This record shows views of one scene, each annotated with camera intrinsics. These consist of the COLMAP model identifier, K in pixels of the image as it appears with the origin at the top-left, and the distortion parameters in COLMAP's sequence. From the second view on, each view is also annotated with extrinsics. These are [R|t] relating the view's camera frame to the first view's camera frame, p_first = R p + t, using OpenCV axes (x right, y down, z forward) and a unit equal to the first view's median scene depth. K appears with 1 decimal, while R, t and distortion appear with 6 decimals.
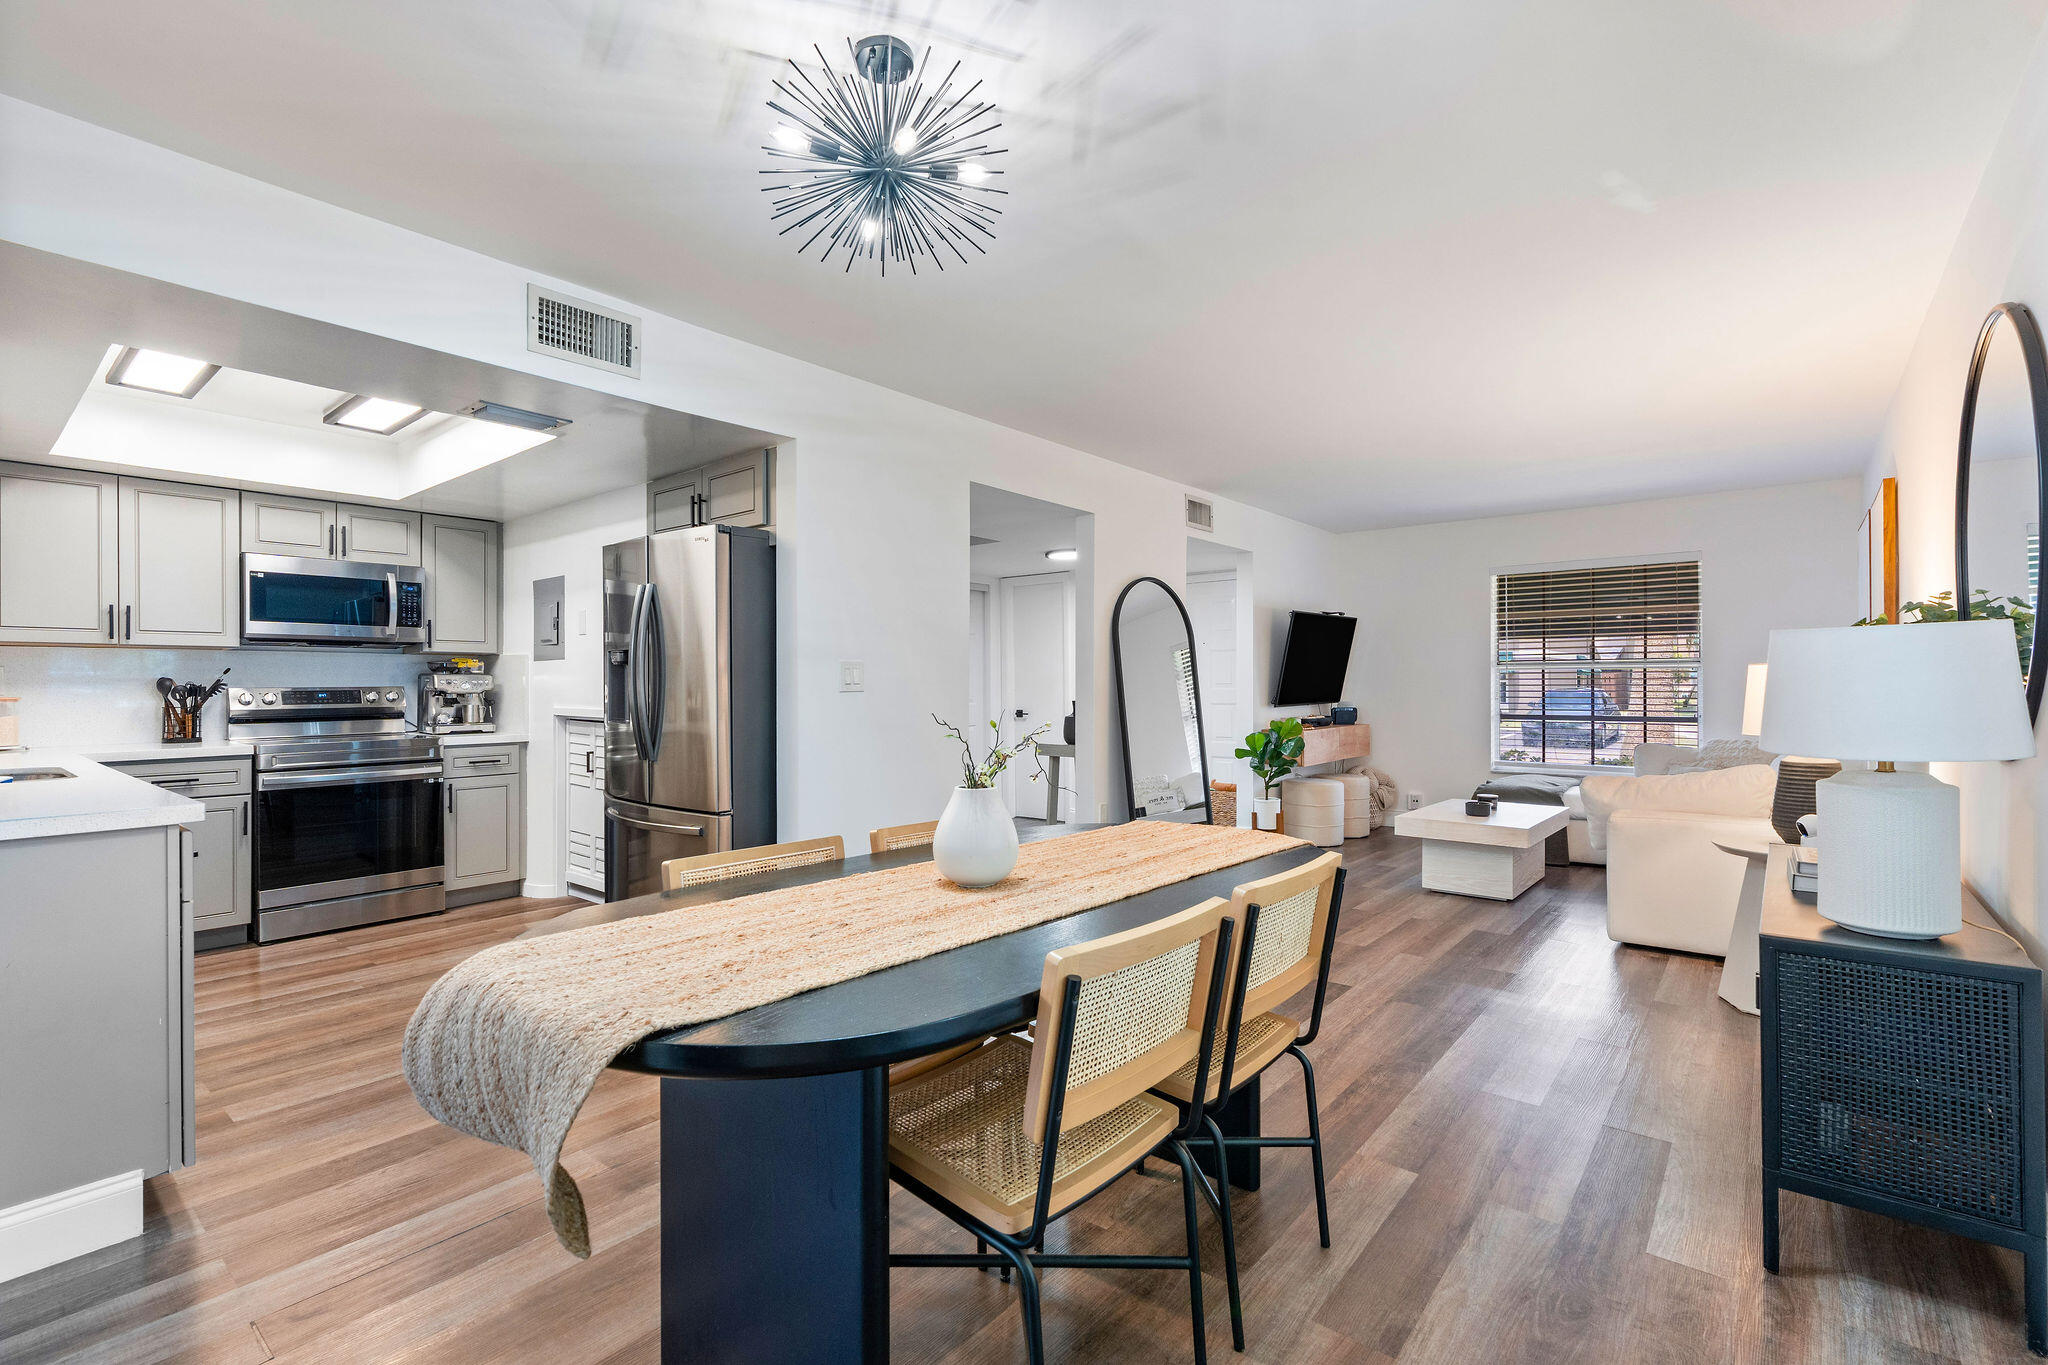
lens RADIAL K [[921.1, 0, 1024.0], [0, 921.1, 682.5], [0, 0, 1]] dist [-0.020273, -0.000418]
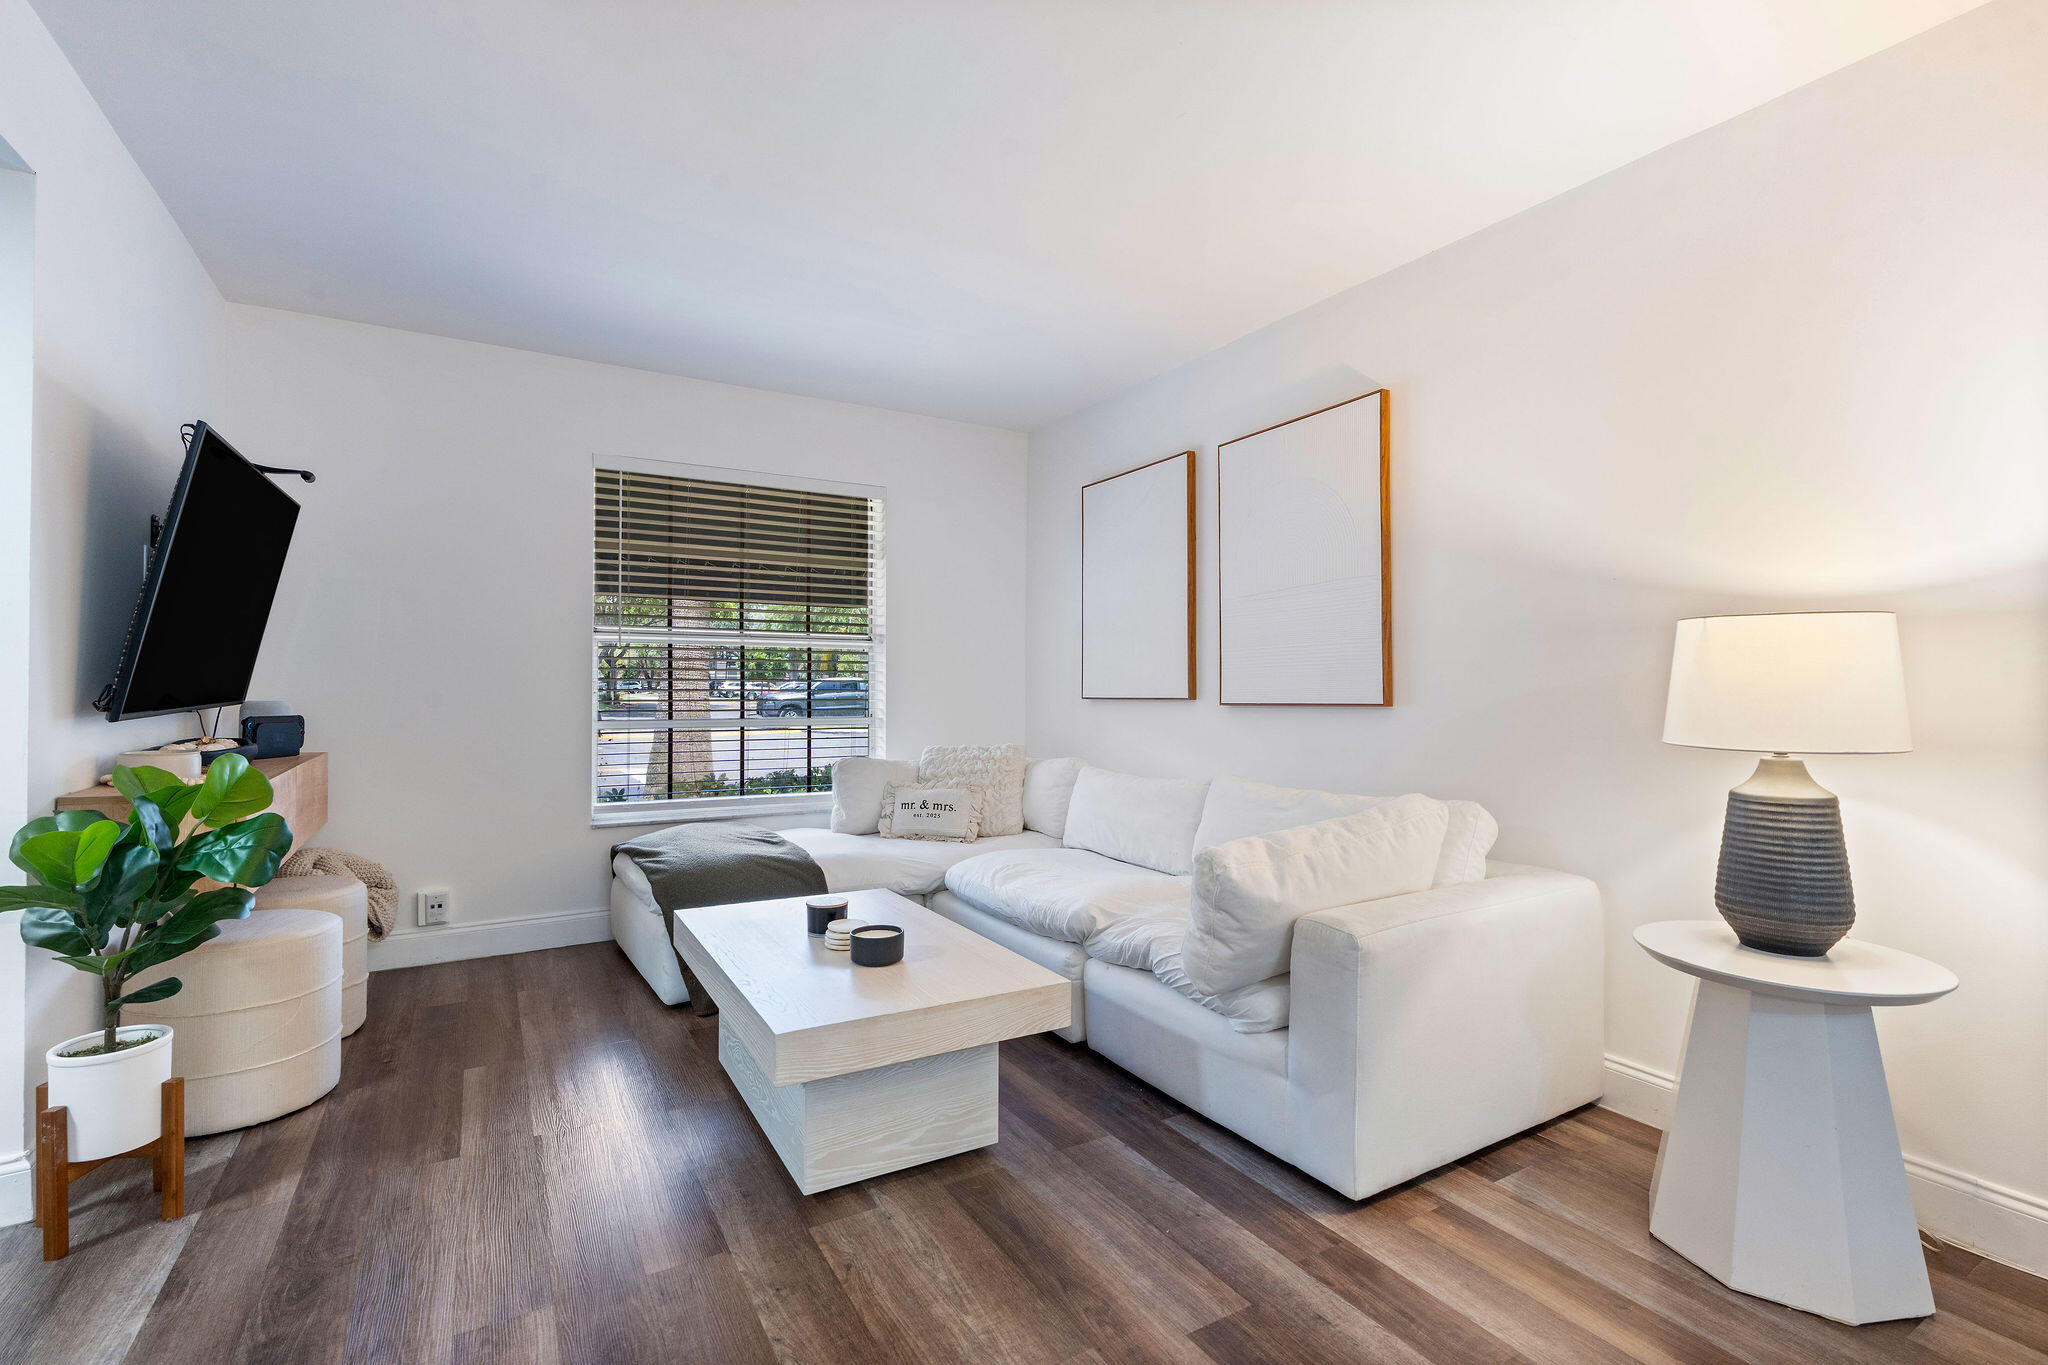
lens RADIAL K [[921.1, 0, 1024.0], [0, 921.1, 682.5], [0, 0, 1]] dist [-0.020273, -0.000418]
pose [[0.349833, 0.008439, 0.936774, 0.100348], [-0.001118, 0.999962, -0.008591, 0.017797], [-0.936811, 0.001958, 0.349829, 0.623840]]
